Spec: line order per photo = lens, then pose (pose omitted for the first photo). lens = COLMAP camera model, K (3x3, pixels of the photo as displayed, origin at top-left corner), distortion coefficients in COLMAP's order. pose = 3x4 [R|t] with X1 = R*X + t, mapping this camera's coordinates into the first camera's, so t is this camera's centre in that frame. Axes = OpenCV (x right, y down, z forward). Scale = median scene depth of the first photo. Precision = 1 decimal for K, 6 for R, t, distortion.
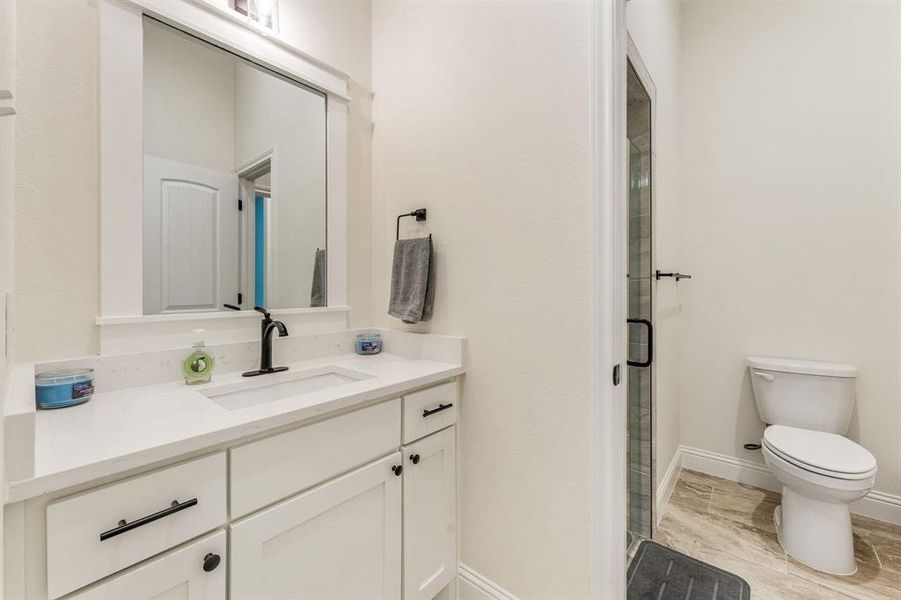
lens RADIAL K [[364.2, 0, 451.4], [0, 364.2, 297.0], [0, 0, 1]] dist [0.002998, -0.000379]
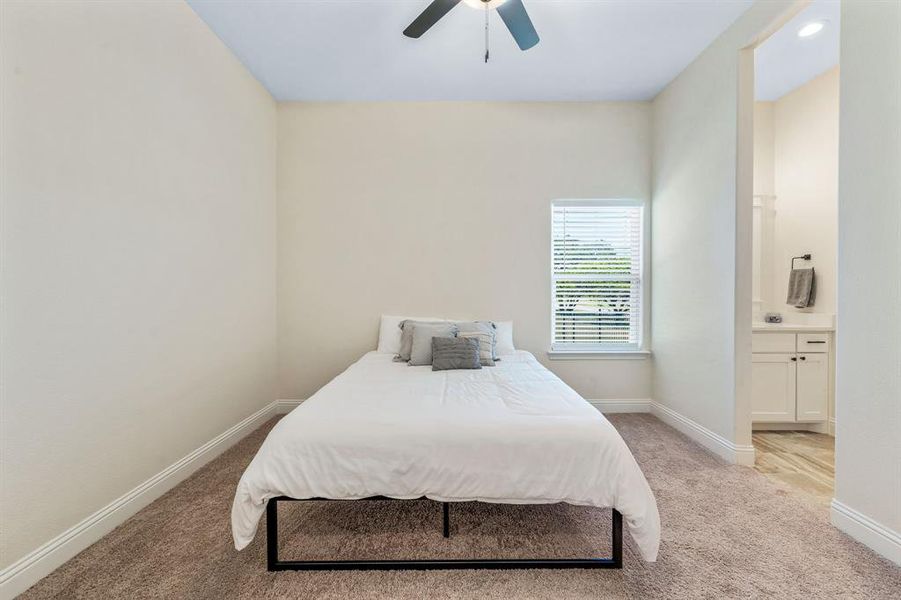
lens RADIAL K [[364.2, 0, 453.0], [0, 364.2, 295.1], [0, 0, 1]] dist [0.002998, -0.000379]
pose [[0.647813, 0.001785, -0.761797, 0.203579], [-0.004709, 0.999988, -0.001662, 0.007777], [0.761785, 0.004664, 0.647813, -1.987245]]
